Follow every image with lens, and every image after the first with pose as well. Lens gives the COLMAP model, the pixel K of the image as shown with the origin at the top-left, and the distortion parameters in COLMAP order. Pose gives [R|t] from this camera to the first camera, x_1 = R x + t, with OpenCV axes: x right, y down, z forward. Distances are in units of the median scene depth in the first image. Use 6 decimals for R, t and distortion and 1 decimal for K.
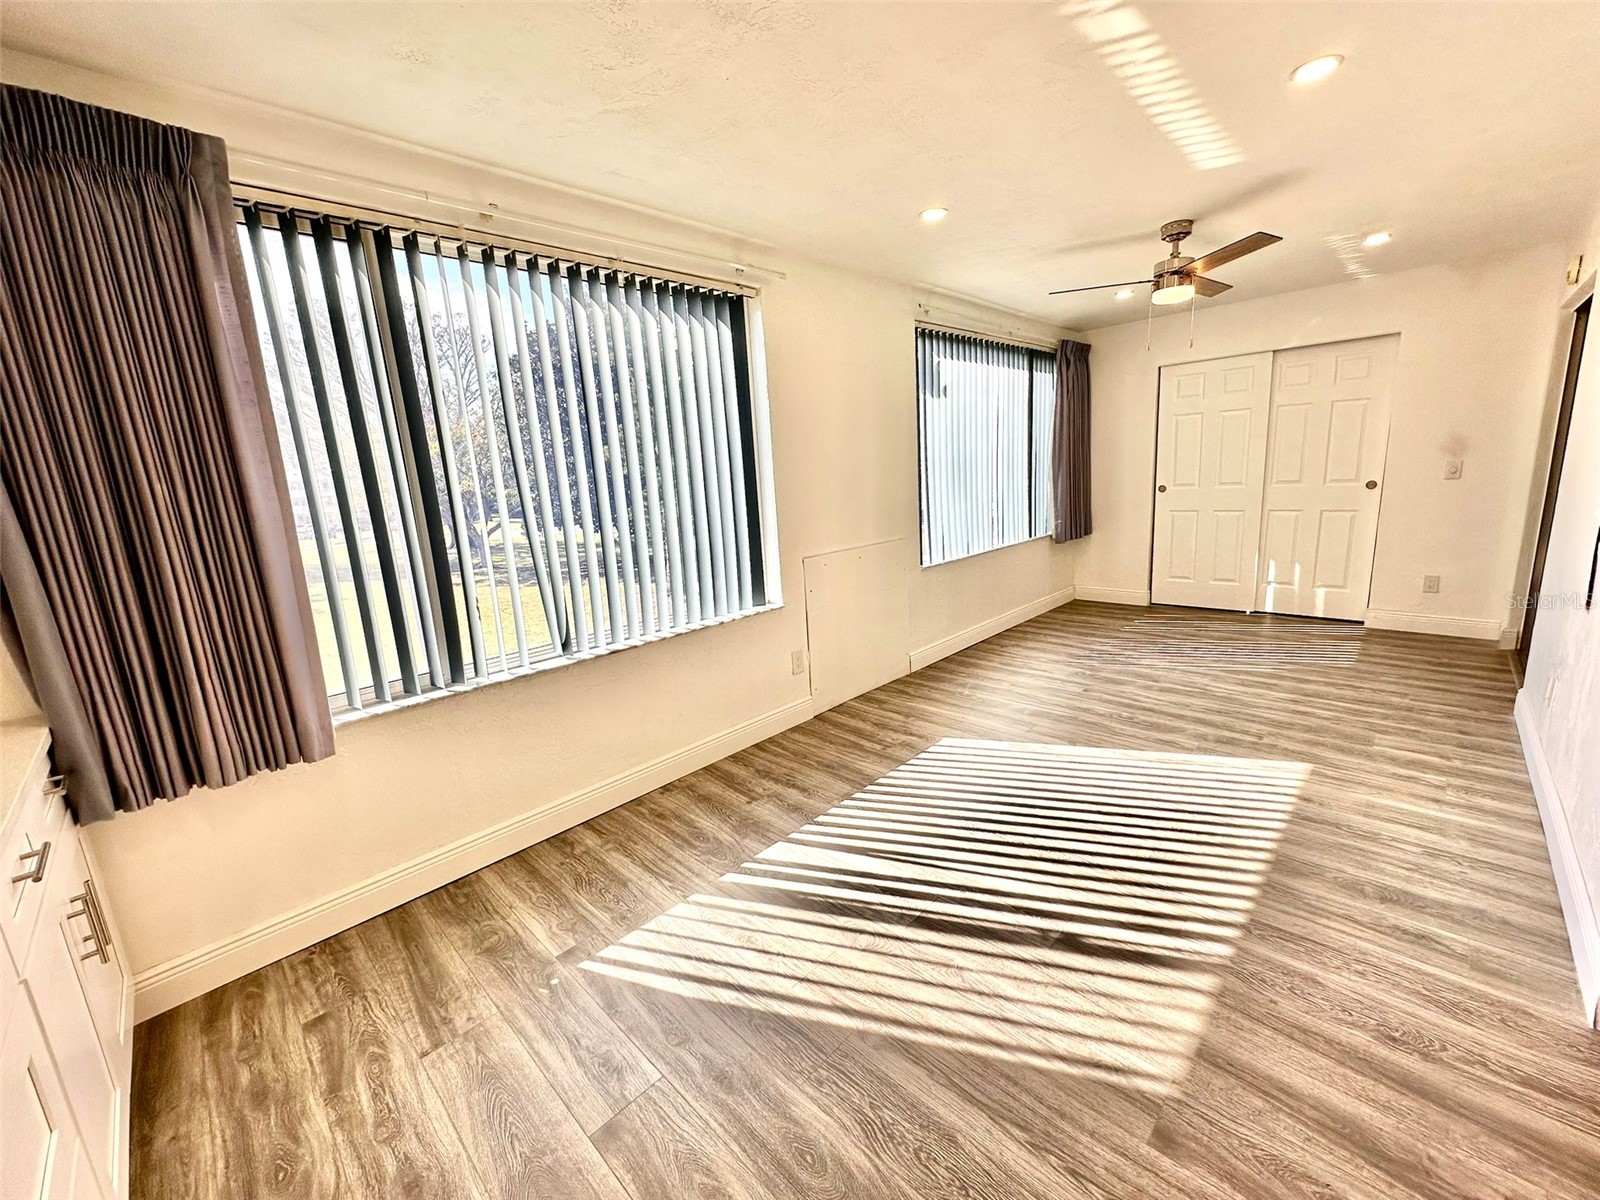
lens RADIAL K [[637.4, 0, 800.6], [0, 637.4, 598.7], [0, 0, 1]] dist [-0.002197, 0.000018]
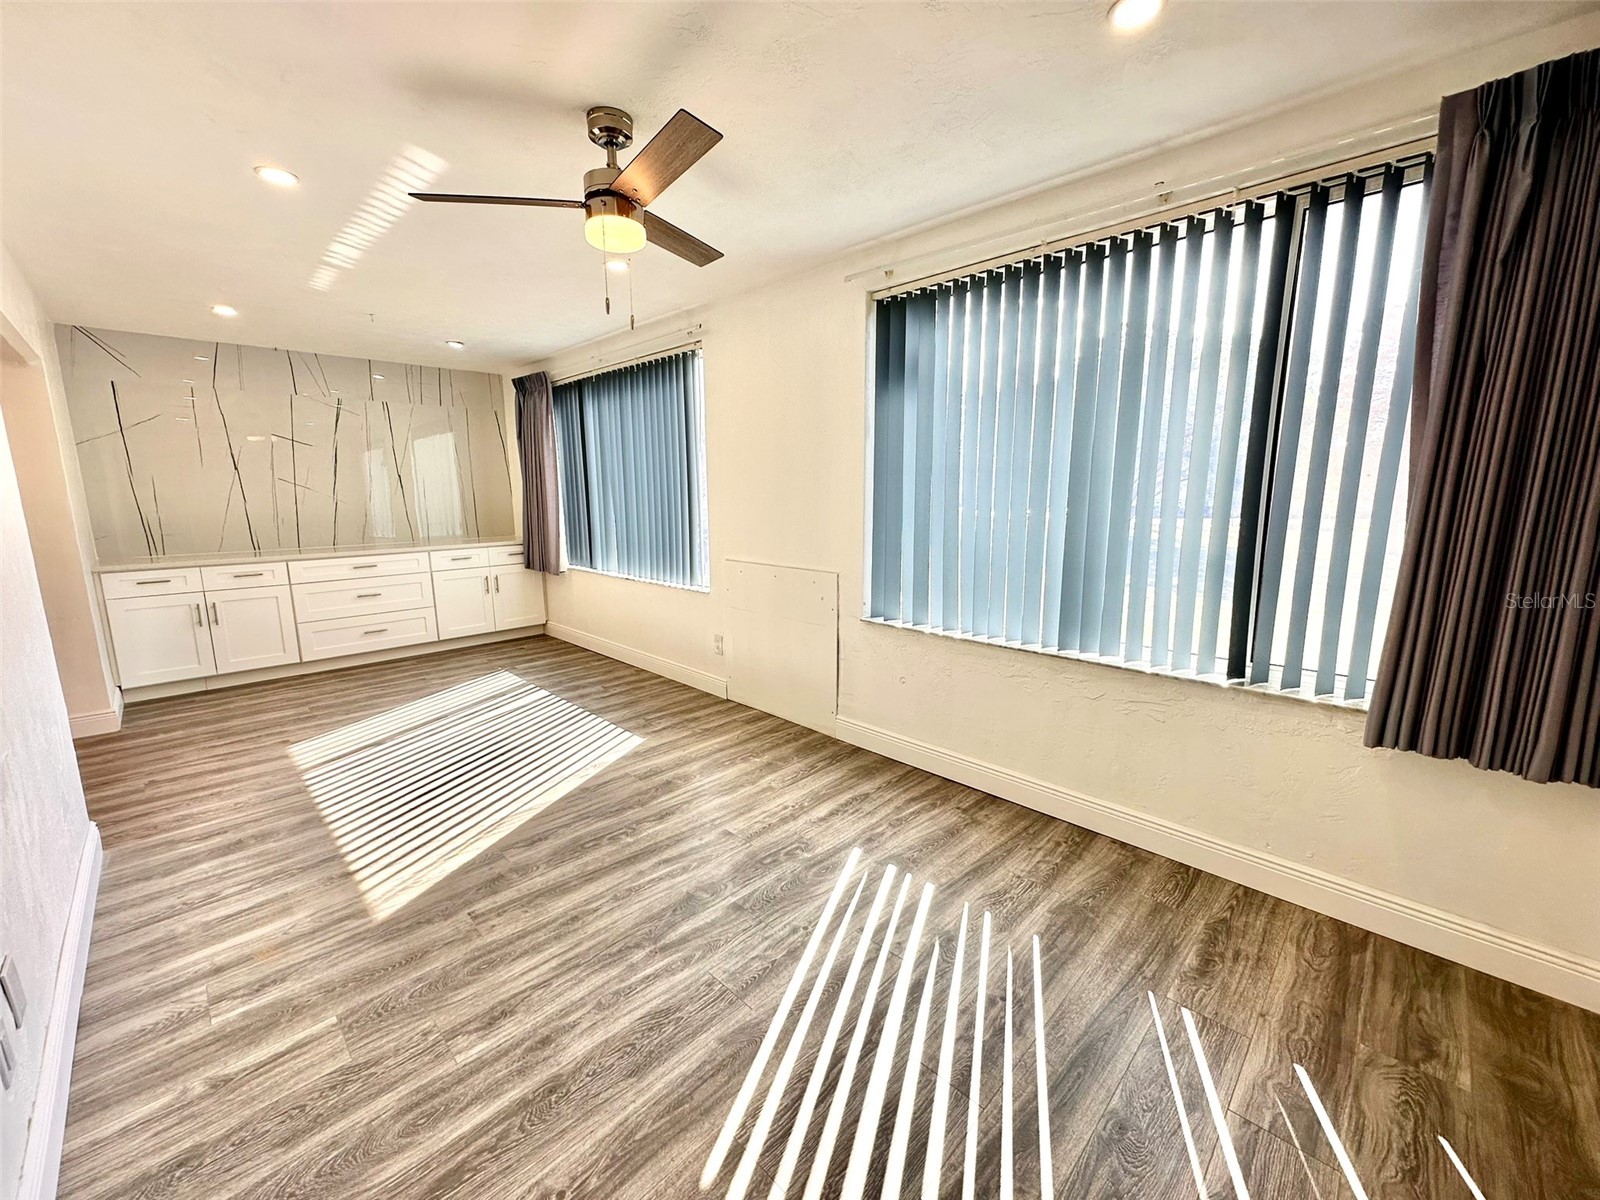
lens RADIAL K [[639.6, 0, 819.6], [0, 639.6, 601.9], [0, 0, 1]] dist [-0.012501, -0.000178]
pose [[0.013006, 0.250026, -0.968152, 1.374184], [-0.191673, 0.950902, 0.242997, -0.365692], [0.981373, 0.182408, 0.060291, 1.333922]]
